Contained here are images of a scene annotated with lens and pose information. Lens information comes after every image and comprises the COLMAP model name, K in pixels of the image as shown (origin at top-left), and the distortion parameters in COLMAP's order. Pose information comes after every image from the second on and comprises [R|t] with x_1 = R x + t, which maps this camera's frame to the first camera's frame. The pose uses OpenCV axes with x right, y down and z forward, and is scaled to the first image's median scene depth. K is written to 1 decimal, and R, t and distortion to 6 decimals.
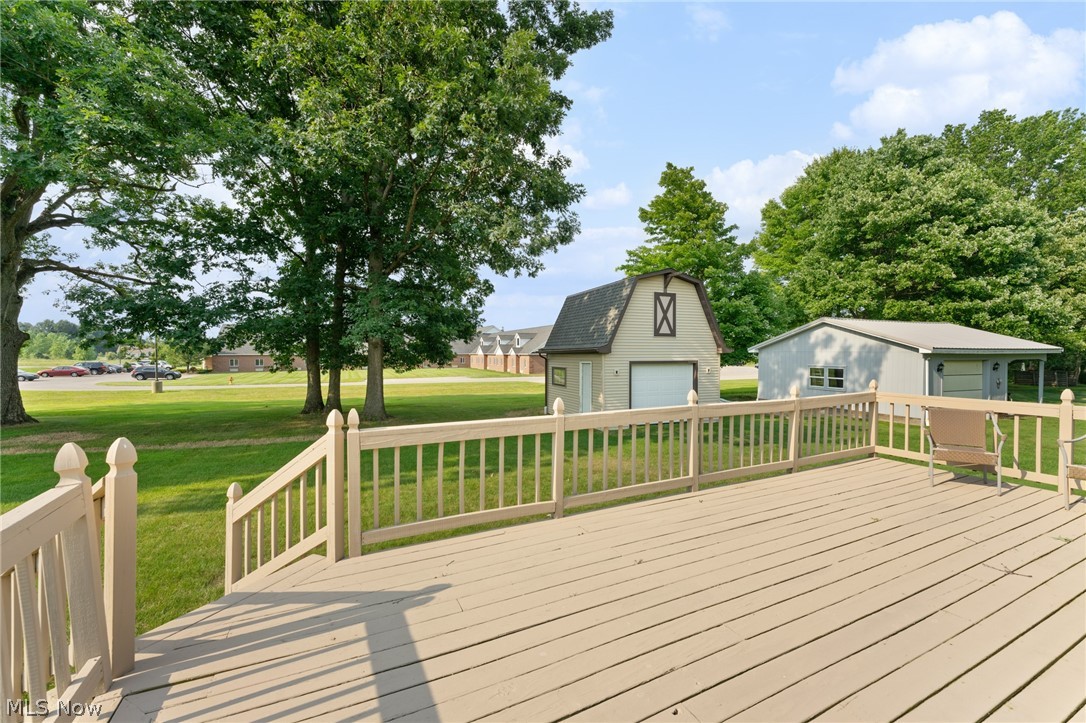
lens RADIAL K [[432.6, 0, 542.3], [0, 432.6, 358.6], [0, 0, 1]] dist [0.004410, 0.000580]
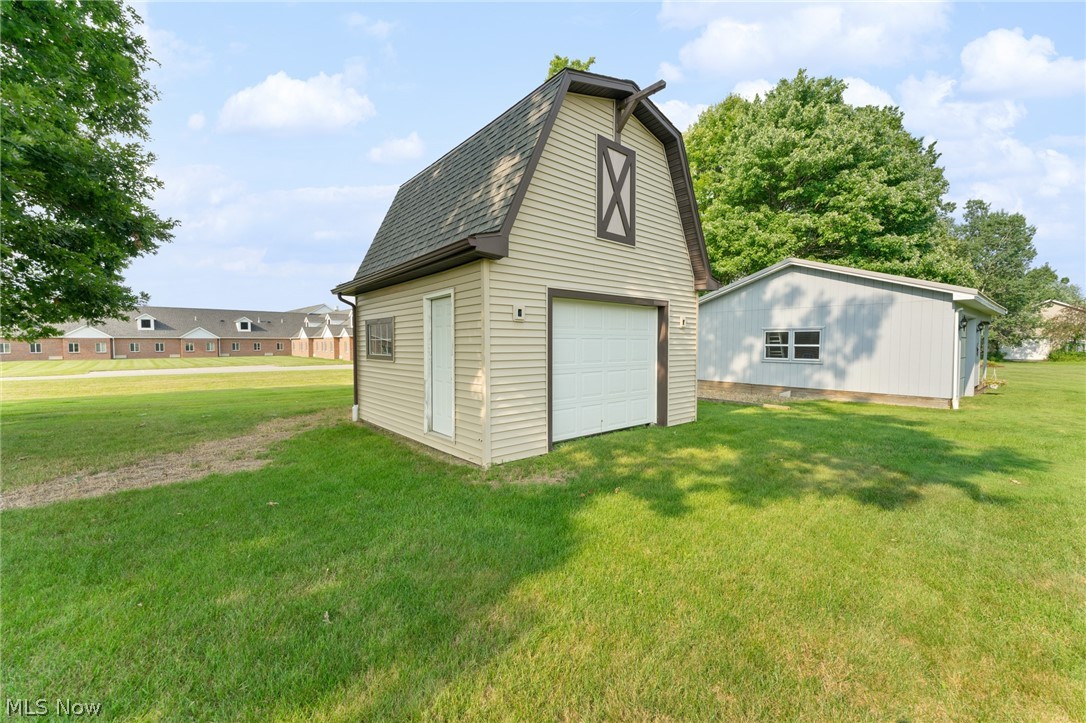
lens RADIAL K [[432.6, 0, 548.5], [0, 432.6, 359.5], [0, 0, 1]] dist [0.004410, 0.000580]
pose [[0.942536, -0.012866, 0.333857, 0.046298], [0.004870, 0.999681, 0.024775, 0.044234], [-0.334069, -0.021726, 0.942298, 0.434965]]
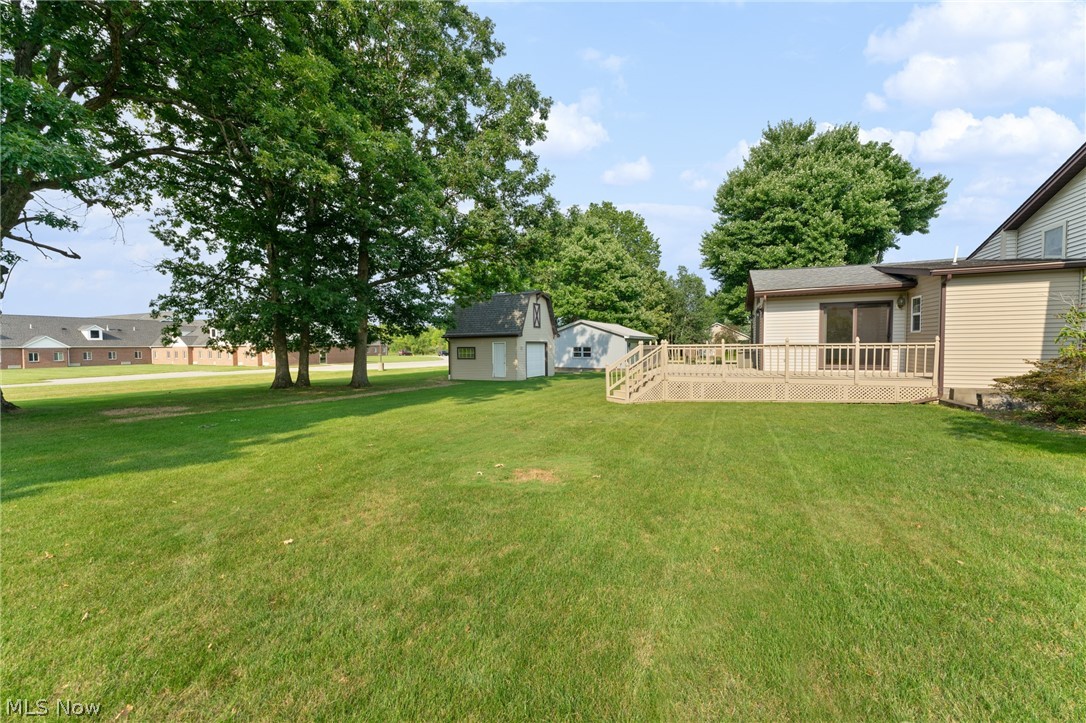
lens RADIAL K [[432.6, 0, 545.3], [0, 432.6, 356.2], [0, 0, 1]] dist [0.004410, 0.000580]
pose [[0.749020, -0.023225, 0.662140, -0.648144], [0.017272, 0.999730, 0.015528, 0.028821], [-0.662322, -0.000194, 0.749219, -0.270828]]
